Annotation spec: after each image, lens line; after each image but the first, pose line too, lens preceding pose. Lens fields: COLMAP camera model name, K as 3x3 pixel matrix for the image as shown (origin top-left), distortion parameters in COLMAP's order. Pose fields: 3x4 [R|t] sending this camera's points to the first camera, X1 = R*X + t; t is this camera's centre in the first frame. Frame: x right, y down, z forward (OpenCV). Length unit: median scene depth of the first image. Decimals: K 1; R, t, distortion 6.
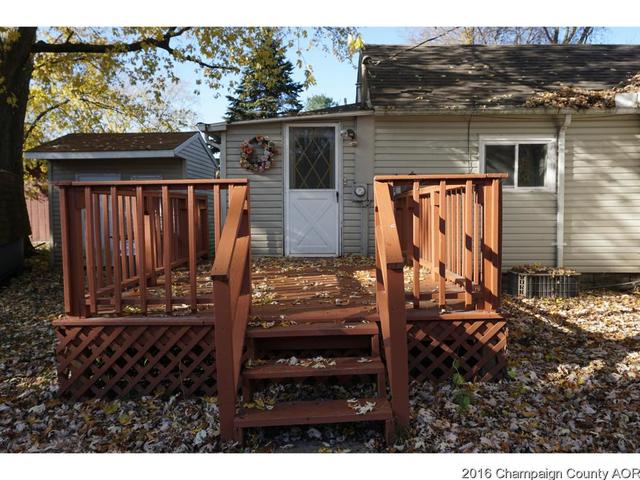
lens RADIAL K [[516.2, 0, 322.1], [0, 516.2, 239.9], [0, 0, 1]] dist [0.000152, 0.001759]
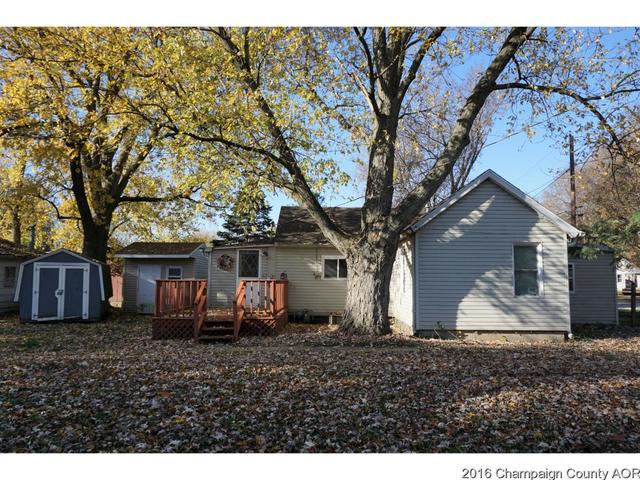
lens RADIAL K [[508.6, 0, 318.0], [0, 508.6, 239.8], [0, 0, 1]] dist [-0.009952, -0.000997]
pose [[0.999283, 0.011163, -0.036185, 0.366239], [-0.016060, 0.990299, -0.138024, 0.041535], [0.034293, 0.138506, 0.989768, -1.223353]]
